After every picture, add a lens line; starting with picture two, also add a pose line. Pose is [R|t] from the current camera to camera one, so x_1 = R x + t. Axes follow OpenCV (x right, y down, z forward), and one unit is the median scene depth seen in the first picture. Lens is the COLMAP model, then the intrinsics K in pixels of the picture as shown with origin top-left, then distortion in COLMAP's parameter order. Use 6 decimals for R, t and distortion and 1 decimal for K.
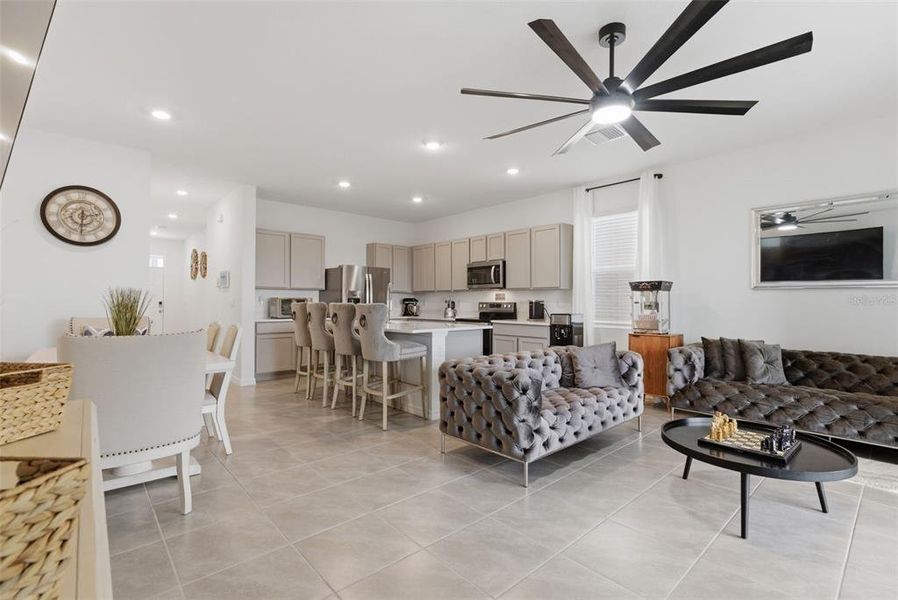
lens RADIAL K [[413.5, 0, 449.0], [0, 413.5, 300.0], [0, 0, 1]] dist [-0.002803, -0.000589]
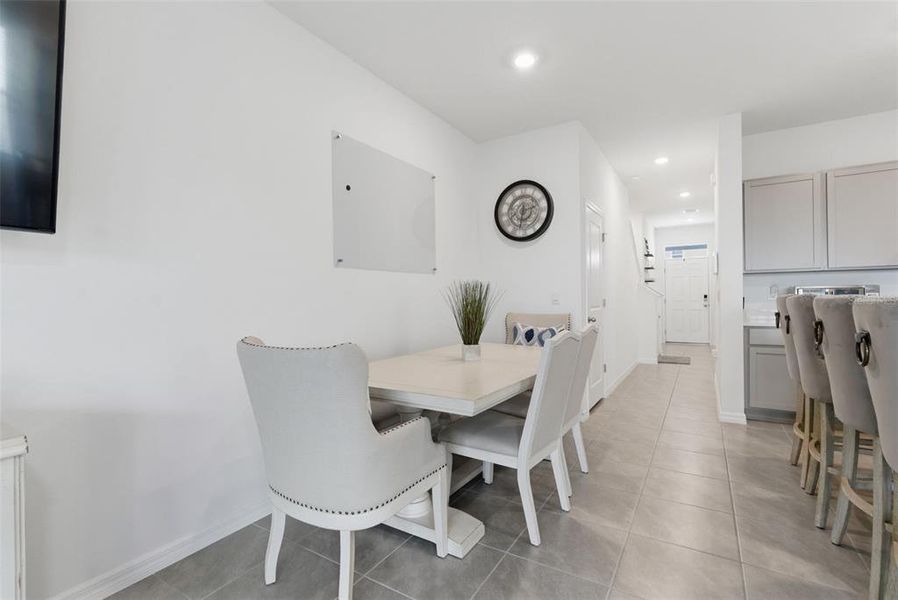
lens RADIAL K [[413.5, 0, 449.0], [0, 413.5, 300.0], [0, 0, 1]] dist [-0.002803, -0.000589]
pose [[0.285252, -0.000776, -0.958452, 0.012698], [0.018365, 0.999821, 0.004656, 0.002585], [0.958277, -0.018930, 0.285215, 0.470744]]
